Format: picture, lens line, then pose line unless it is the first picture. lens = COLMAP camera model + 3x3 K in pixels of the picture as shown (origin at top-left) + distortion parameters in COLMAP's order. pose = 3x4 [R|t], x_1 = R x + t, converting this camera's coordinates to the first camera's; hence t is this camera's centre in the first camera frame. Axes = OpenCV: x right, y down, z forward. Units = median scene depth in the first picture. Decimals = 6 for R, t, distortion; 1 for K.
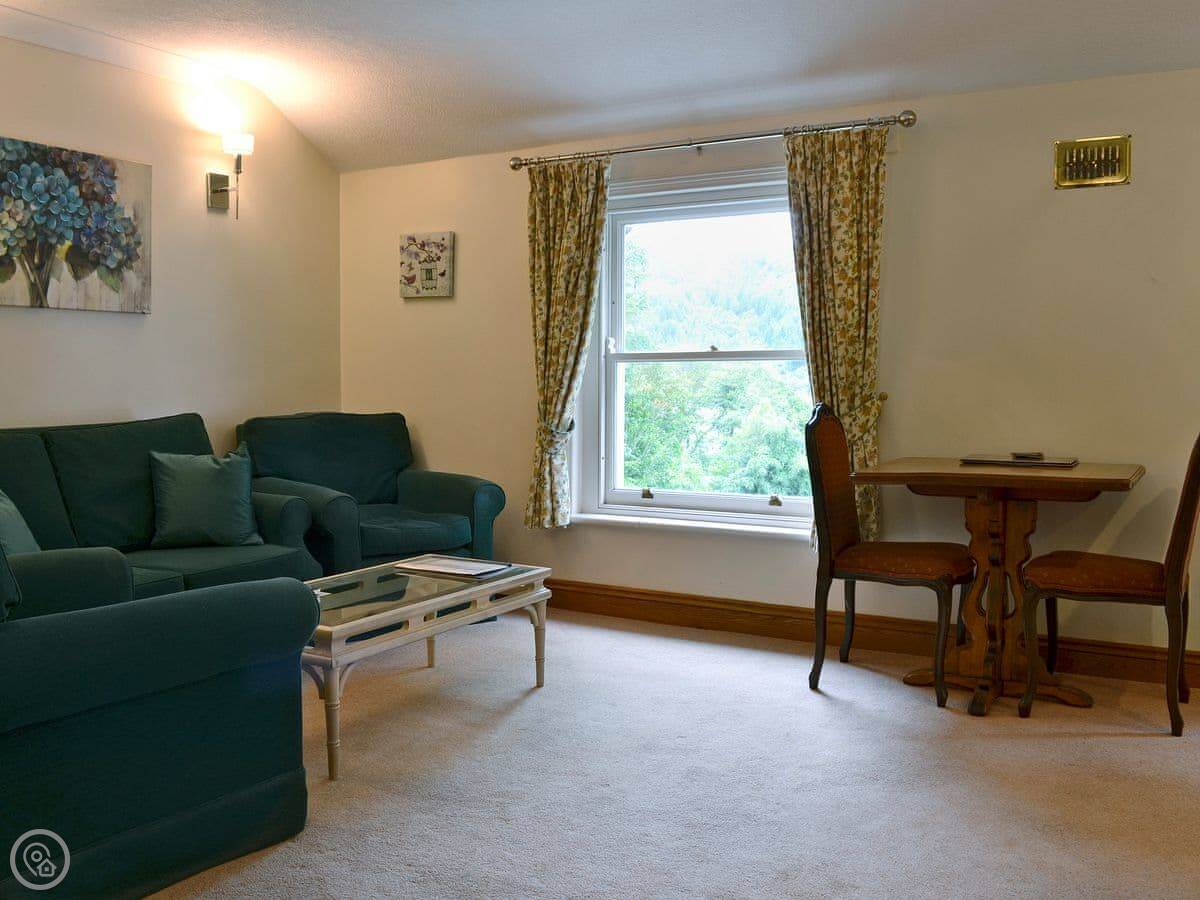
lens RADIAL K [[1235.3, 0, 600.0], [0, 1235.3, 450.0], [0, 0, 1]] dist [-0.061137, 0.008684]
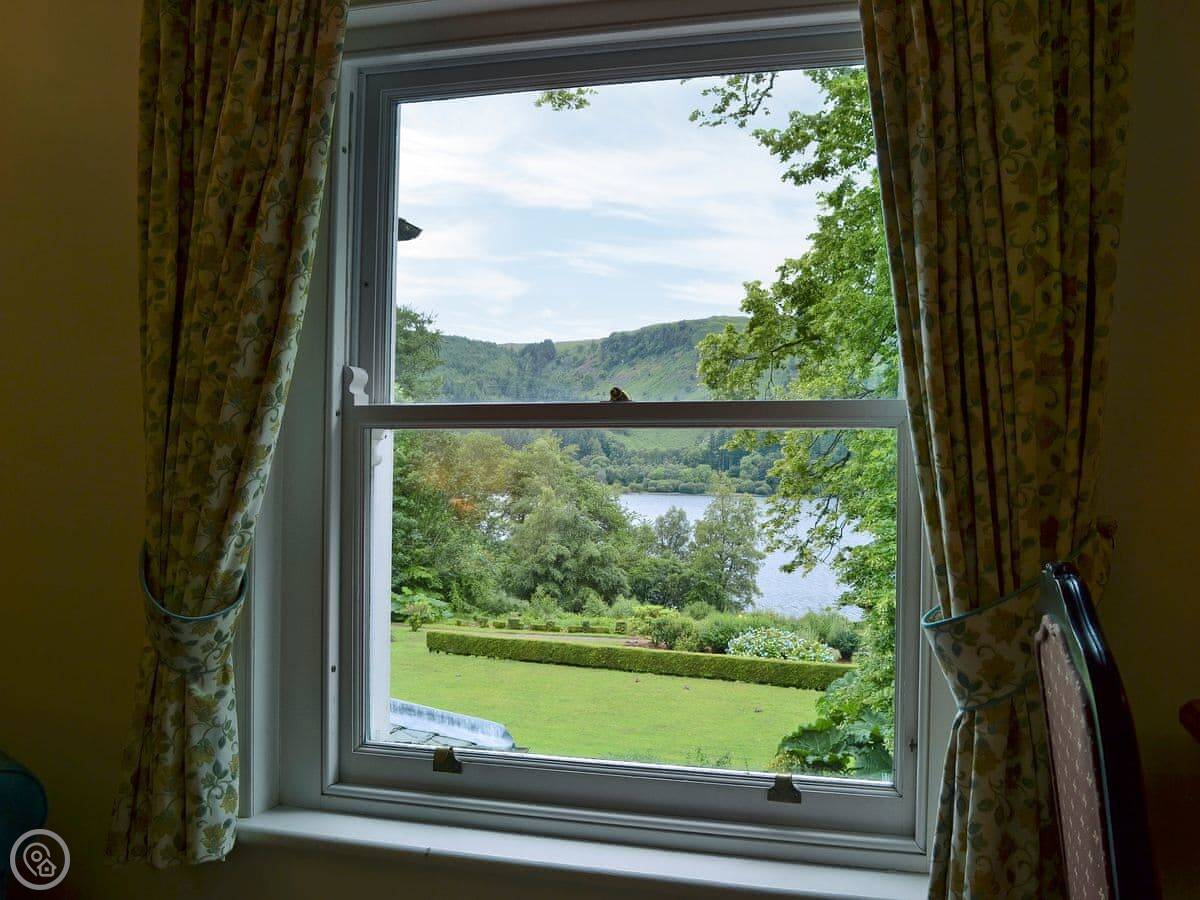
lens RADIAL K [[873.3, 0, 634.1], [0, 873.3, 446.0], [0, 0, 1]] dist [-0.034474, -0.001463]
pose [[0.966800, 0.018026, 0.254896, 0.024232], [0.002706, 0.996730, -0.080753, -0.040867], [-0.255518, 0.078762, 0.963591, 0.682878]]
